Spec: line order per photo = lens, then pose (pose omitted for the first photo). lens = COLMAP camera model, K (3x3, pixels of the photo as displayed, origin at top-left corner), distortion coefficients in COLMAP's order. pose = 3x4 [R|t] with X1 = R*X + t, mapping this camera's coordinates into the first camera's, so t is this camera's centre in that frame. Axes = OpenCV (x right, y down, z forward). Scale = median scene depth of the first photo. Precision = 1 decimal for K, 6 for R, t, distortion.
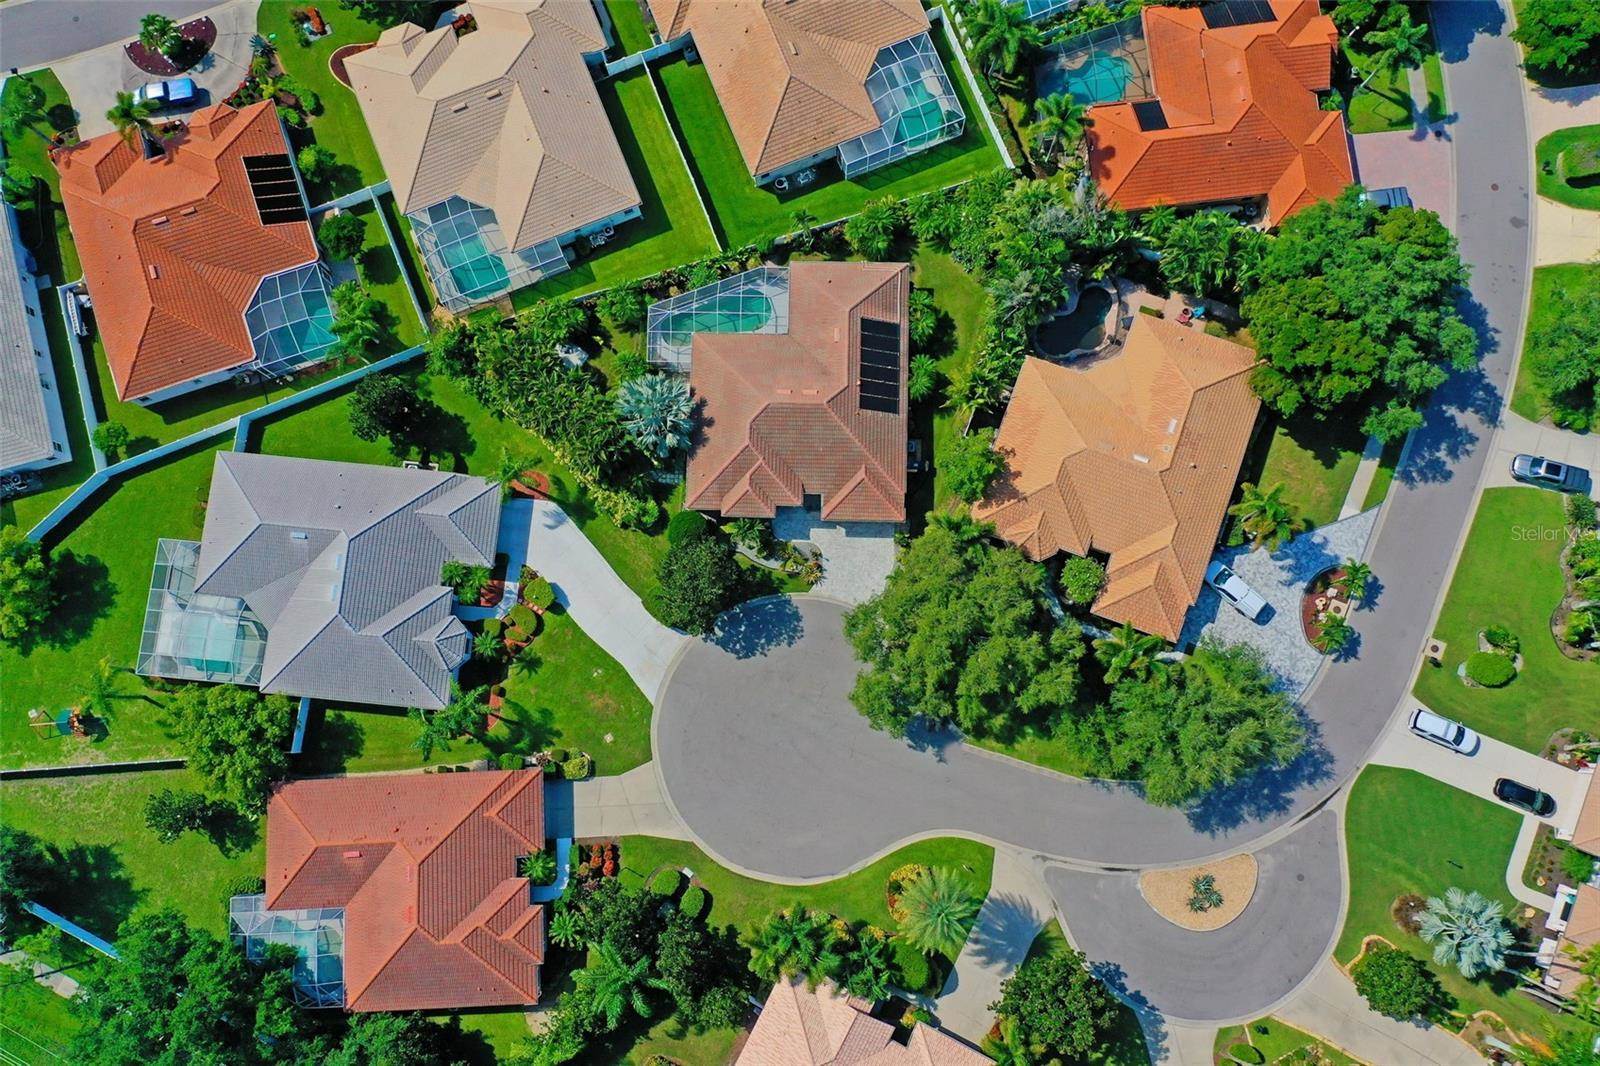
lens RADIAL K [[1284.4, 0, 800.0], [0, 1284.4, 533.0], [0, 0, 1]] dist [0.008499, 0.006543]
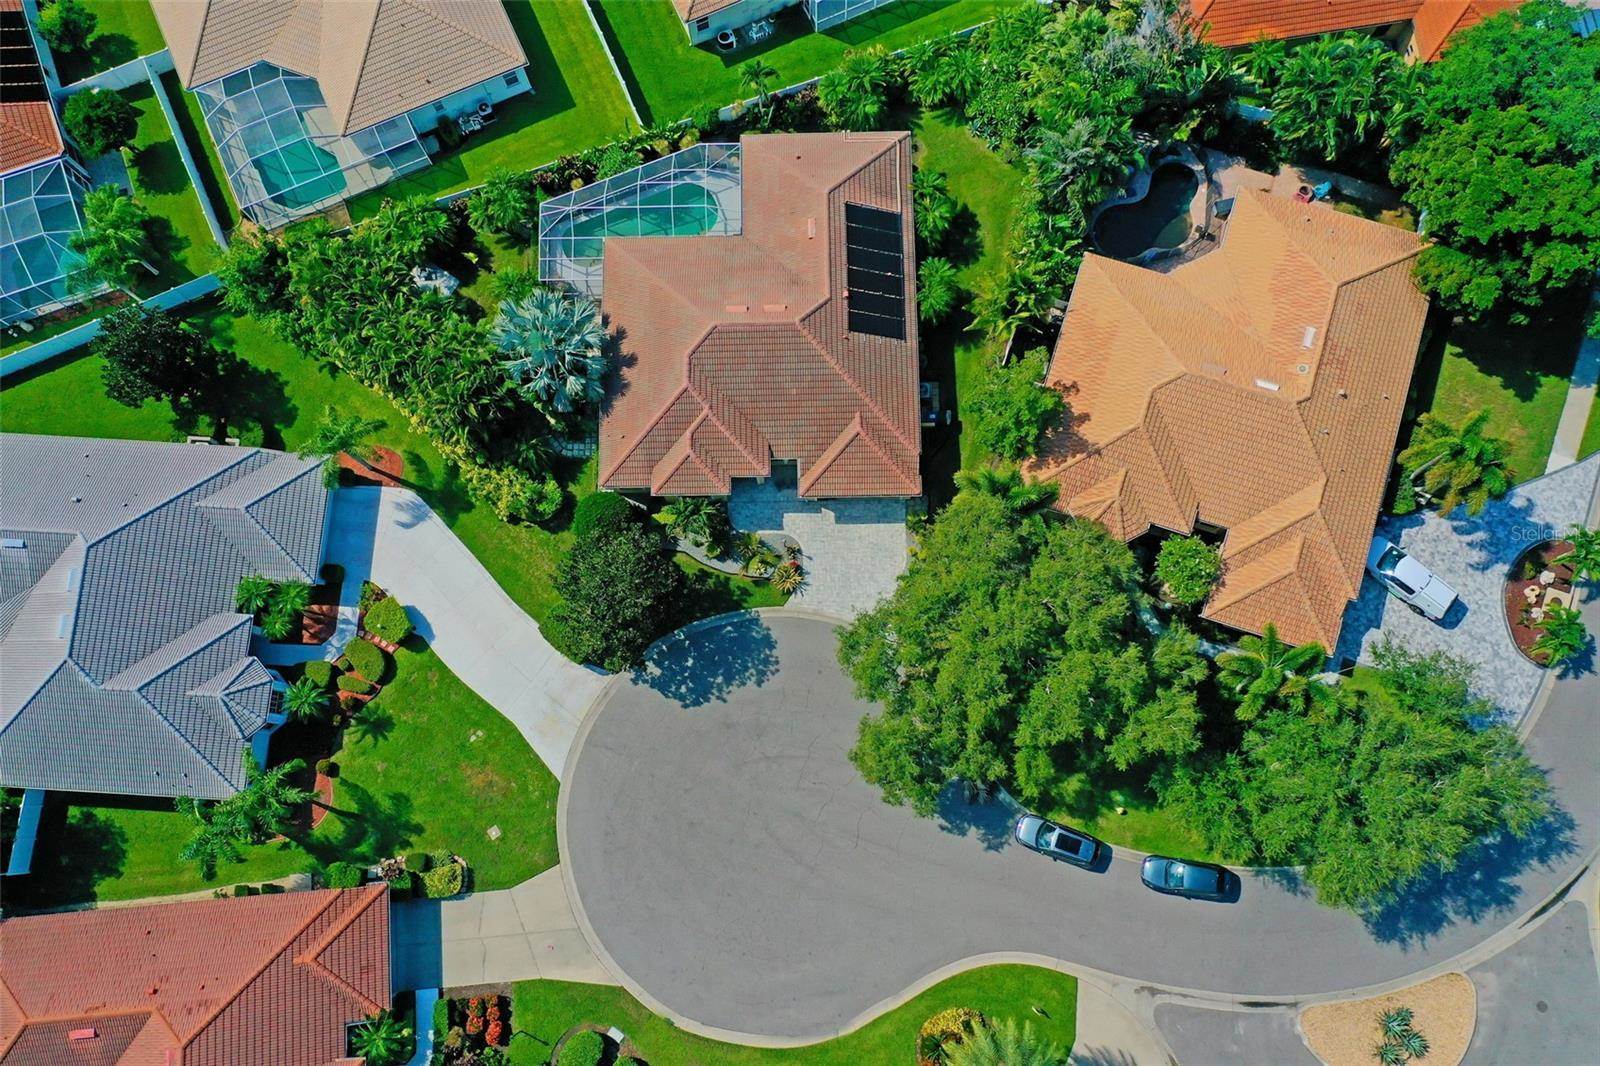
lens RADIAL K [[1284.4, 0, 800.0], [0, 1284.4, 533.0], [0, 0, 1]] dist [0.008499, 0.006543]
pose [[0.999290, -0.035860, 0.011589, 0.008751], [0.036491, 0.997545, -0.059778, 0.049771], [-0.009417, 0.060158, 0.998144, 0.321325]]
